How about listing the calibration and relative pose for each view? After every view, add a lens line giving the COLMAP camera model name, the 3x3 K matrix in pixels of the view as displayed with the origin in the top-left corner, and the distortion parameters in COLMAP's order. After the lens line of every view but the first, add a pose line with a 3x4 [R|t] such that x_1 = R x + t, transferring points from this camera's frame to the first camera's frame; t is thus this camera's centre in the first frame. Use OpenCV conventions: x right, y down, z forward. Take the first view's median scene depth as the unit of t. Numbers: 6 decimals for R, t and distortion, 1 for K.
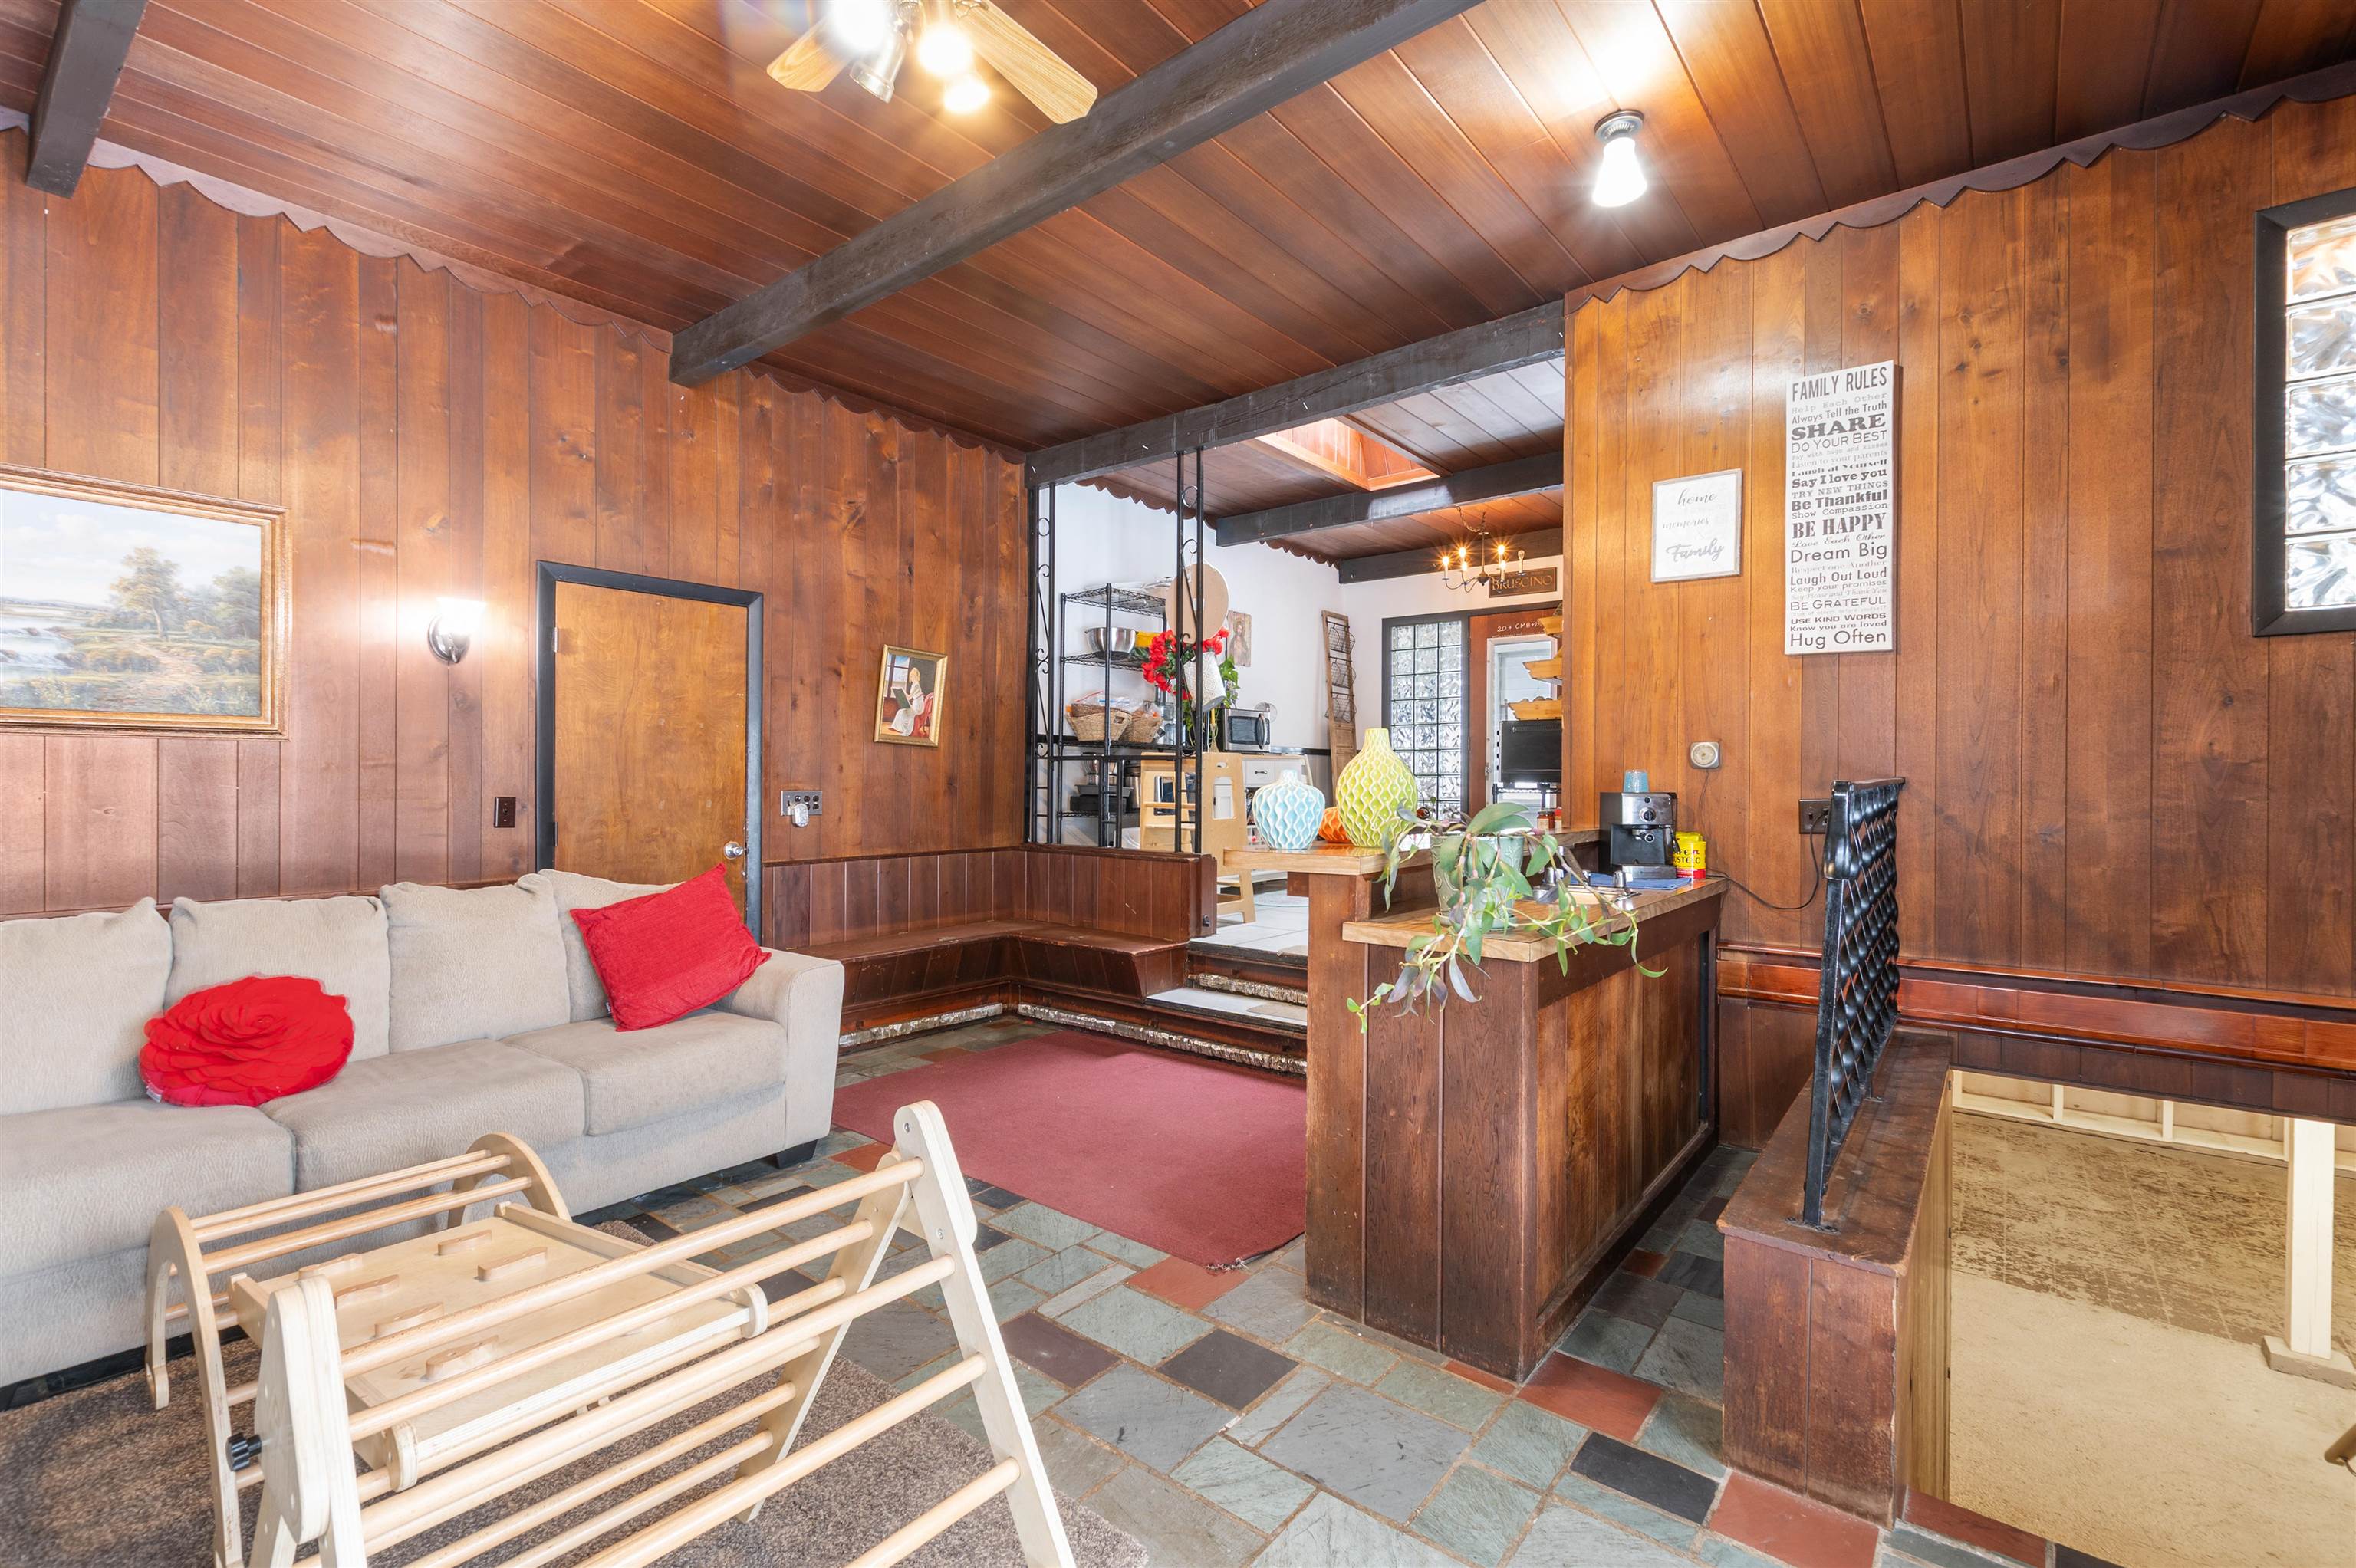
lens RADIAL K [[1028.1, 0, 1178.0], [0, 1028.1, 784.0], [0, 0, 1]] dist [-0.000729, 0.000439]
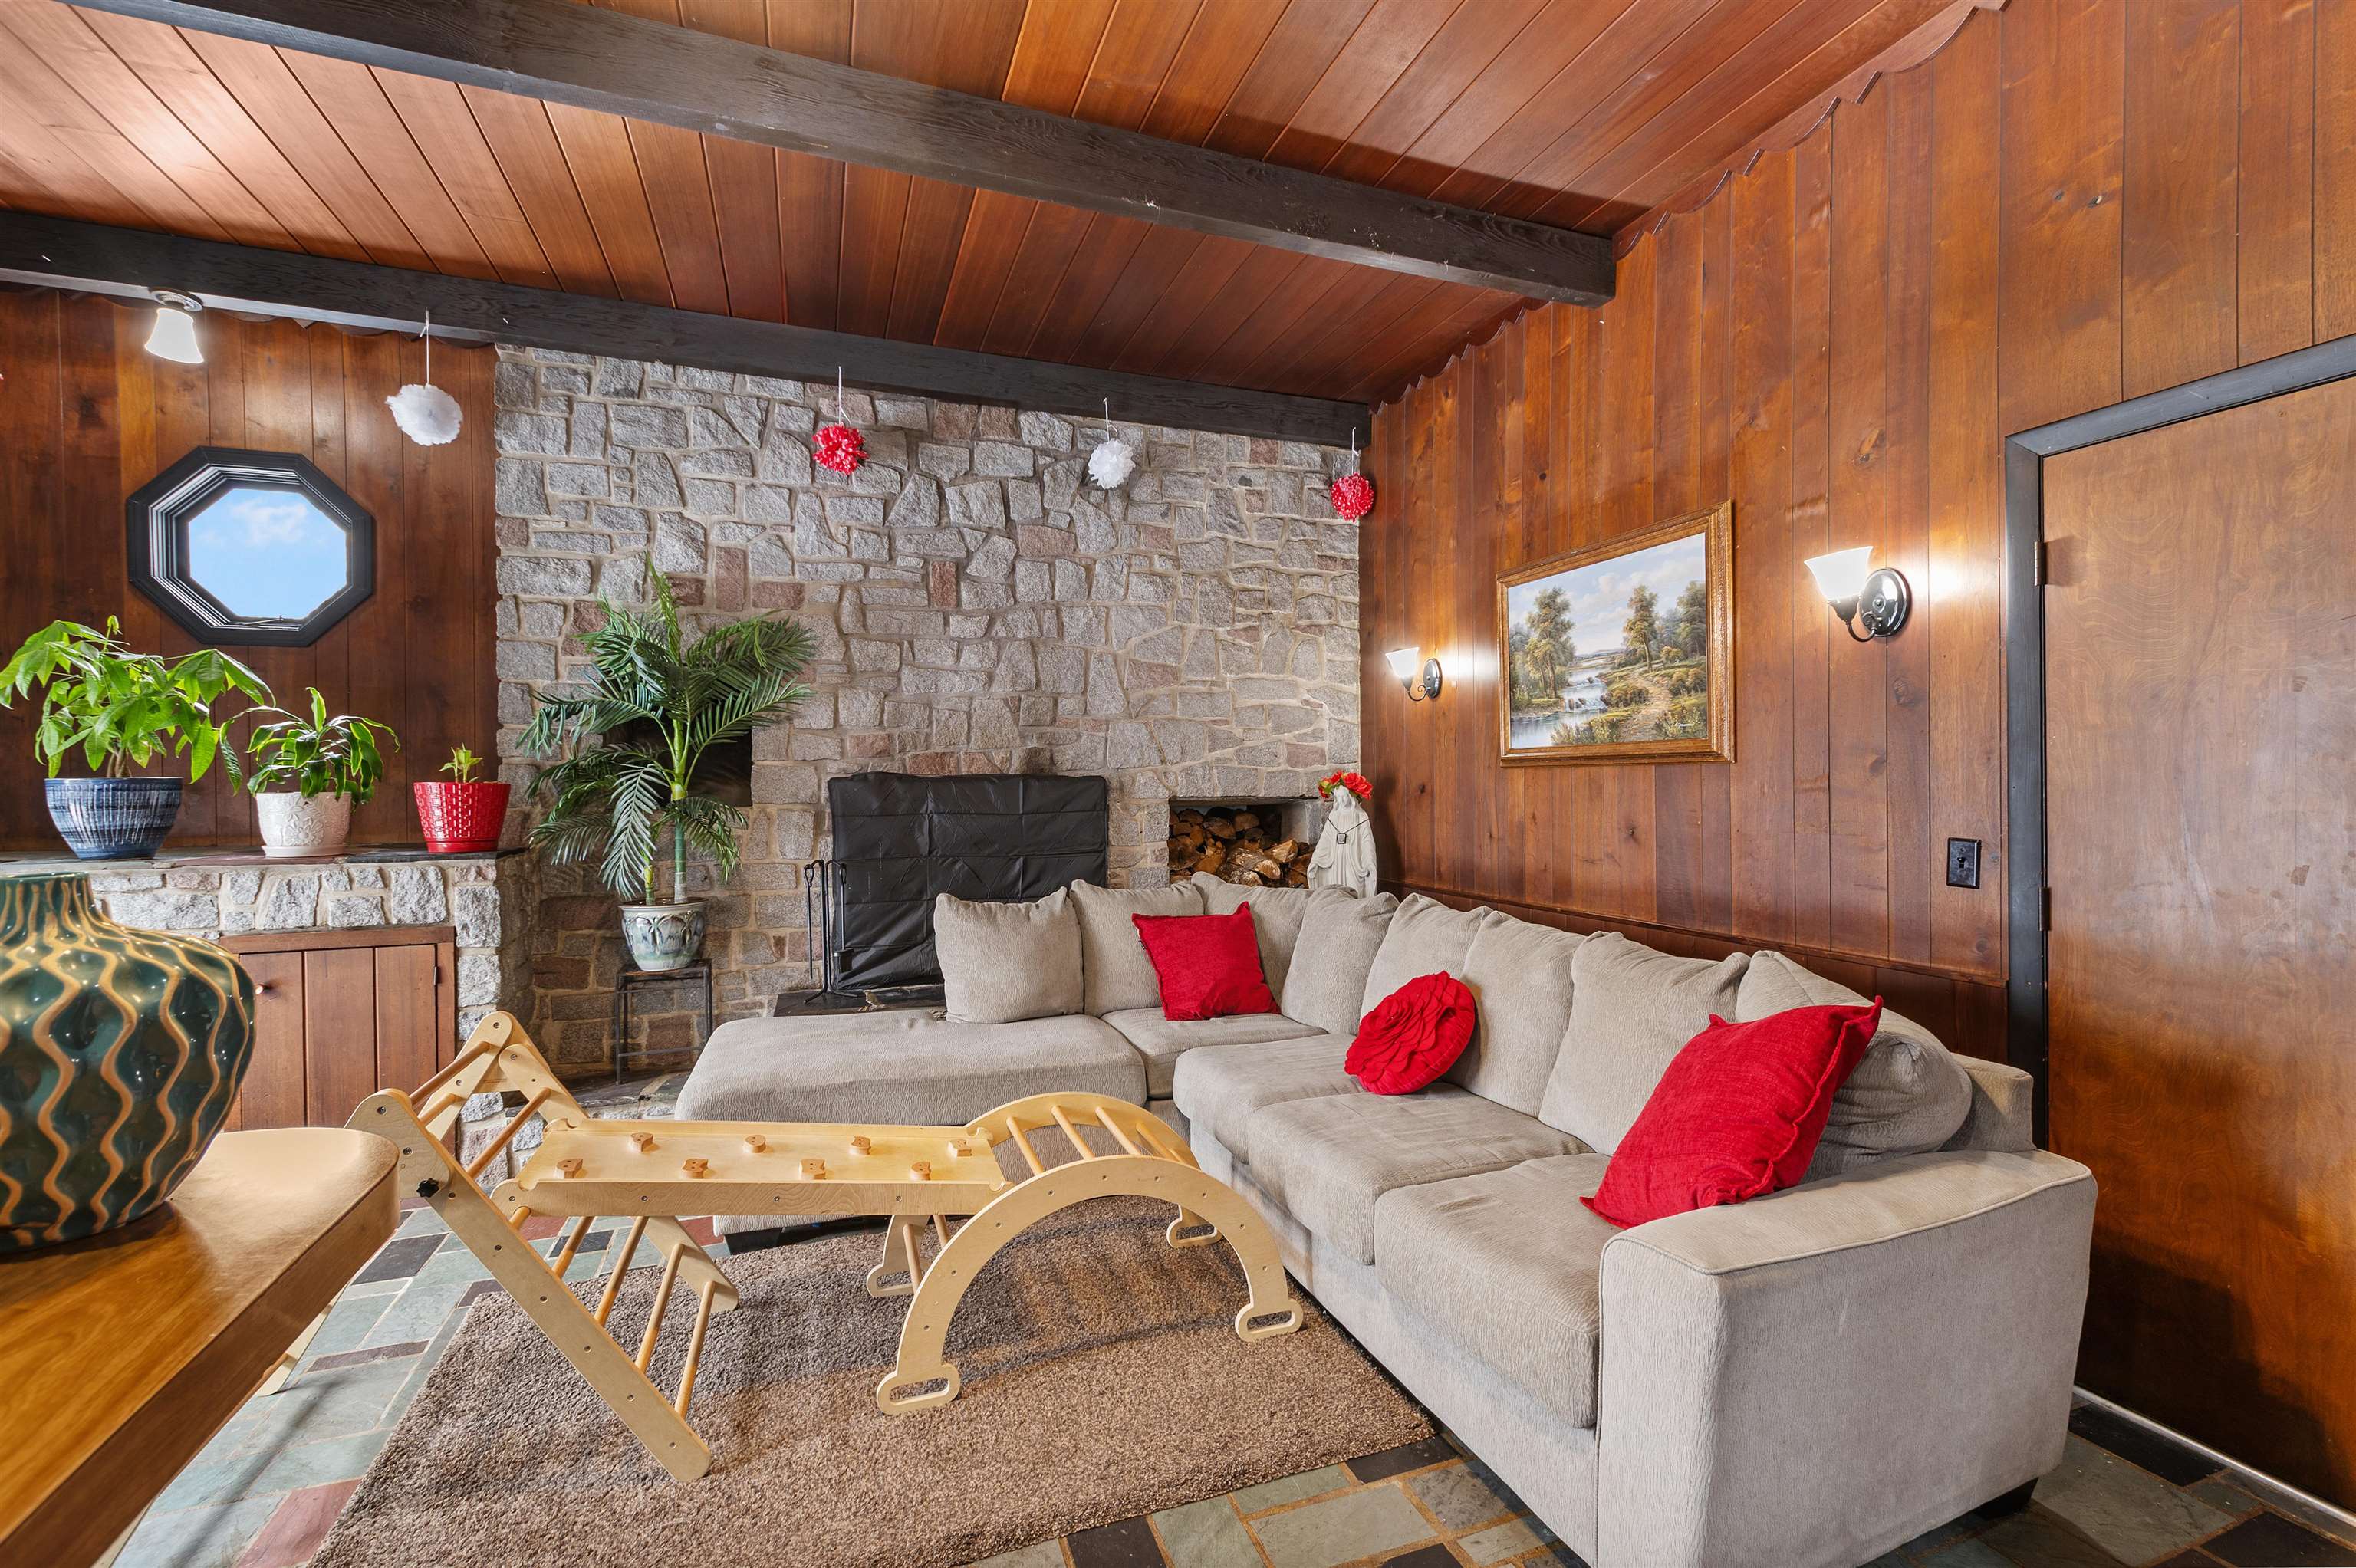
lens RADIAL K [[1022.0, 0, 1178.0], [0, 1022.0, 784.0], [0, 0, 1]] dist [0.009727, -0.001297]
pose [[-0.503977, 0.003651, -0.863709, 0.111684], [0.004240, 0.999989, 0.001754, -0.021372], [0.863707, -0.002778, -0.503987, 0.814281]]
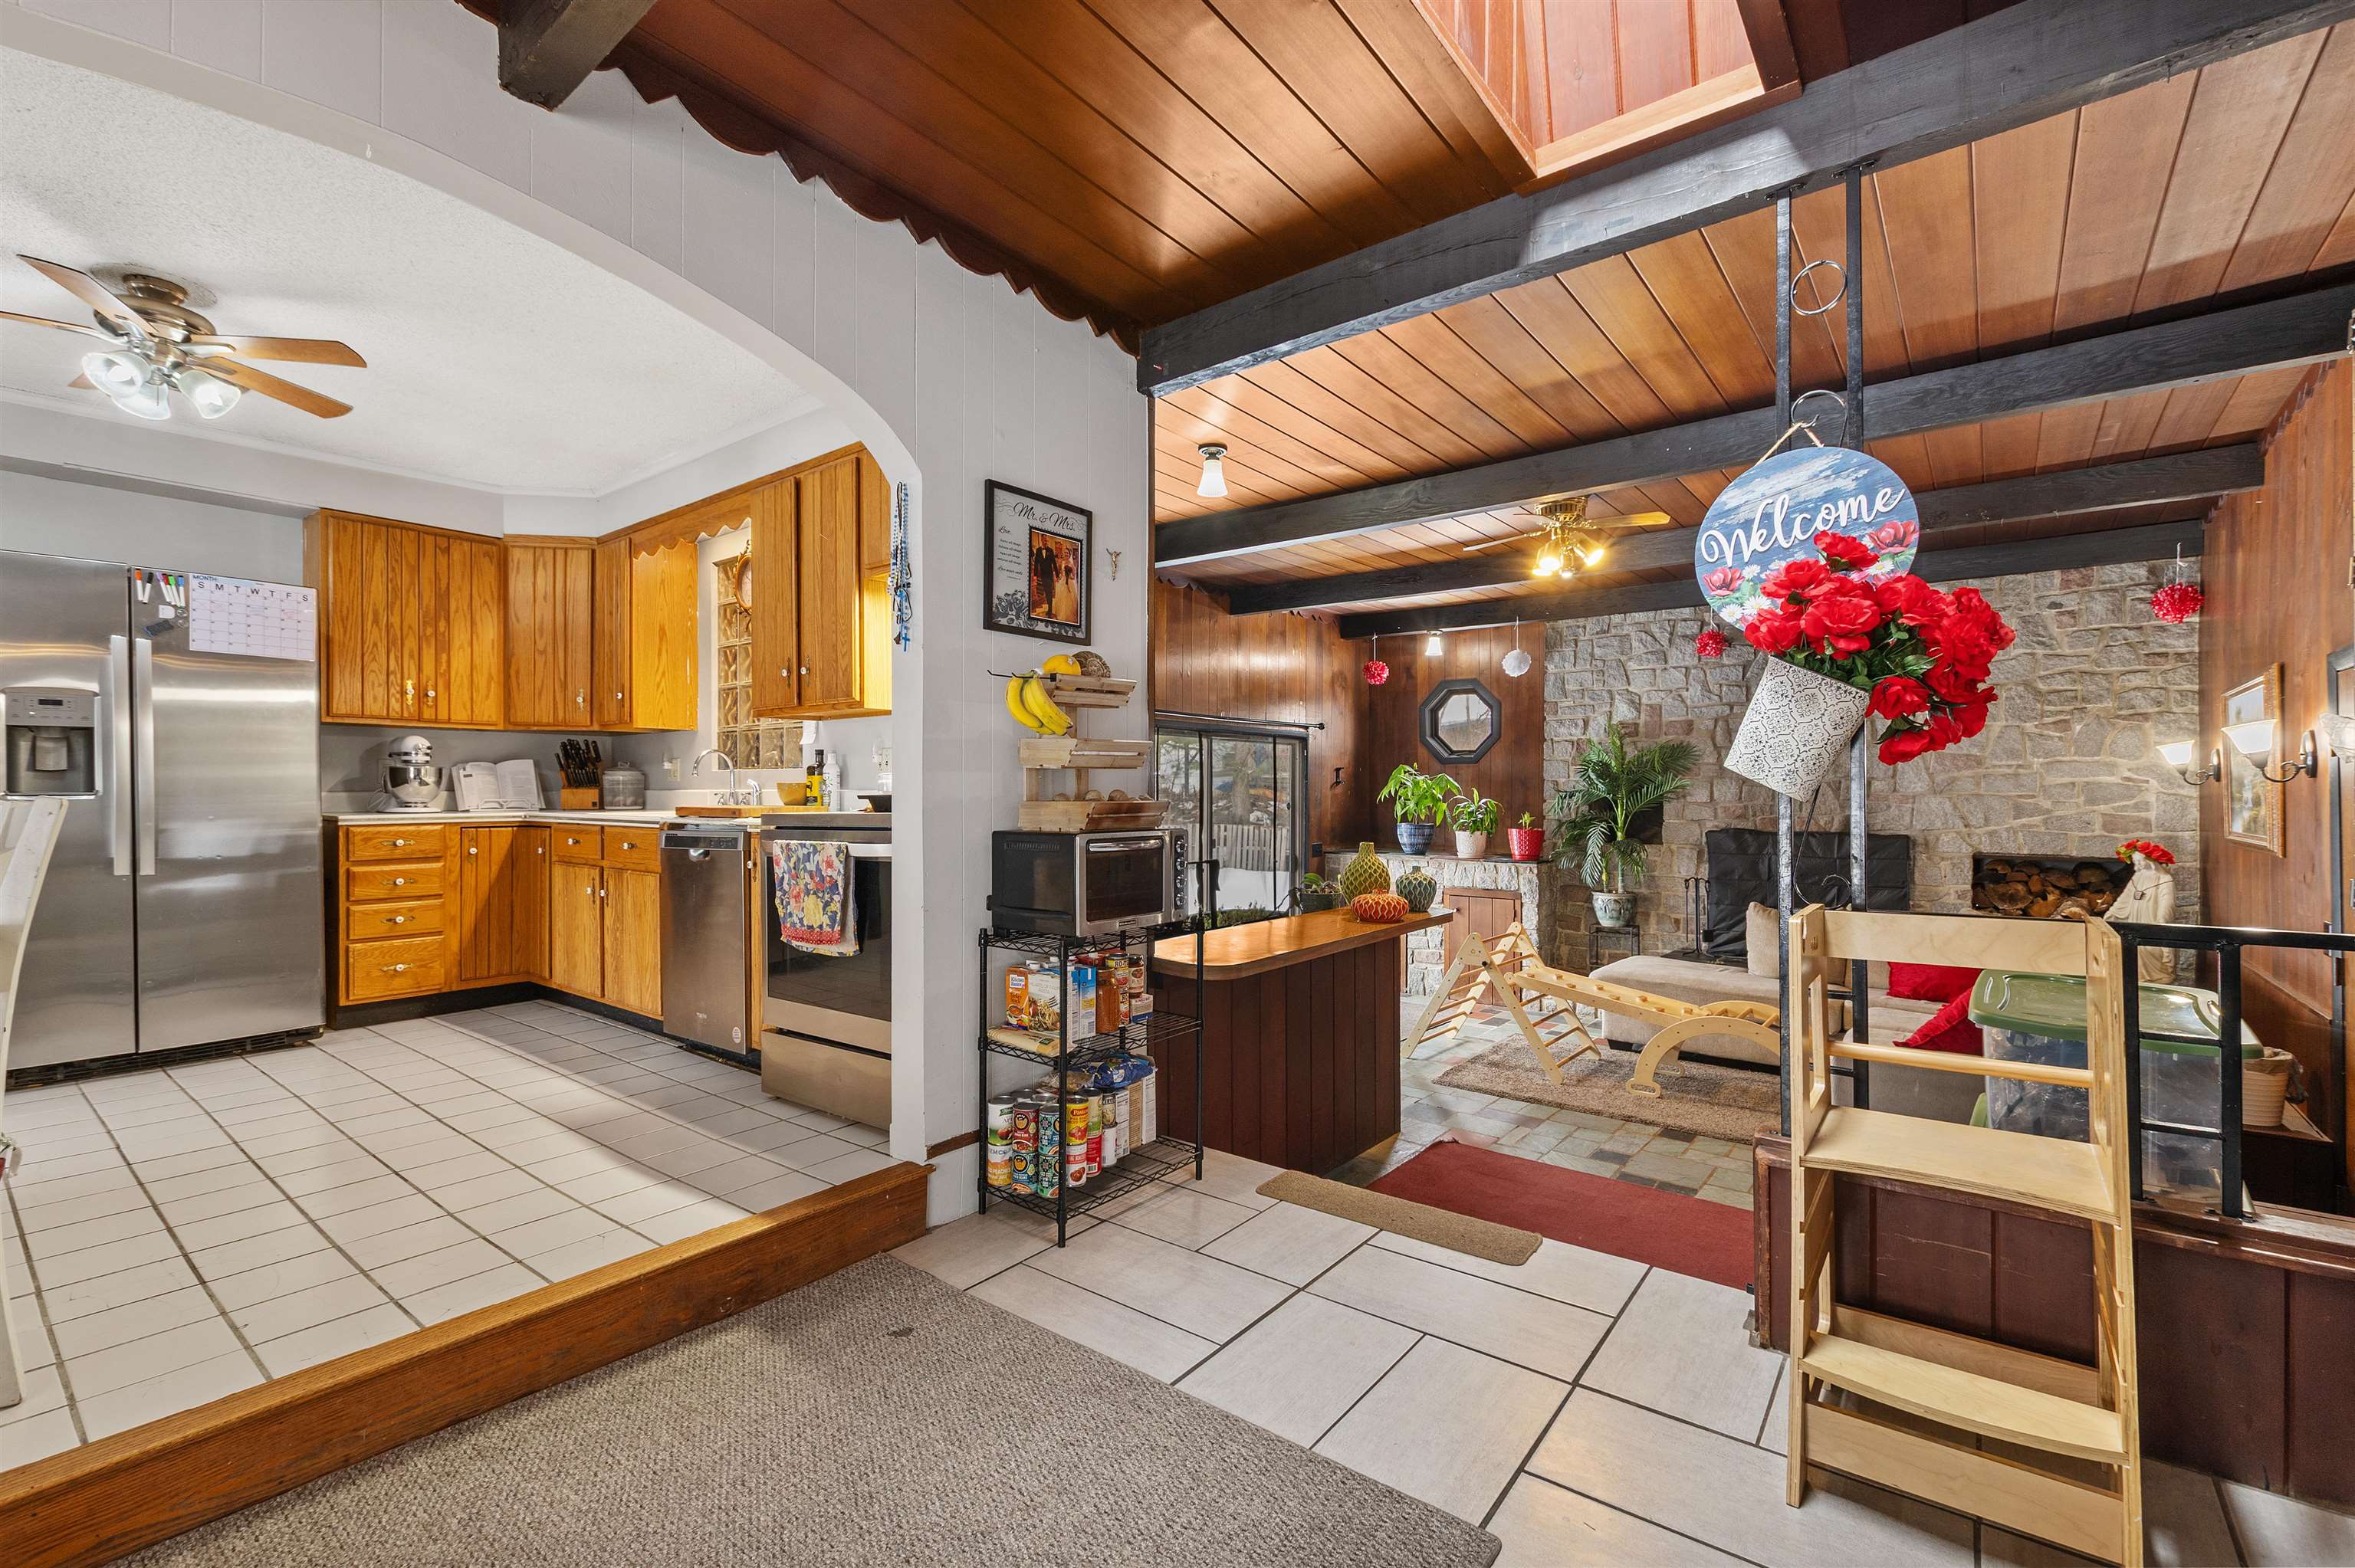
lens RADIAL K [[1015.2, 0, 1178.1], [0, 1015.2, 793.1], [0, 0, 1]] dist [-0.001542, -0.000557]
pose [[-0.999794, -0.007144, -0.019022, 0.344896], [-0.007178, 0.999973, 0.001732, -0.086078], [0.019009, 0.001868, -0.999818, 1.703793]]
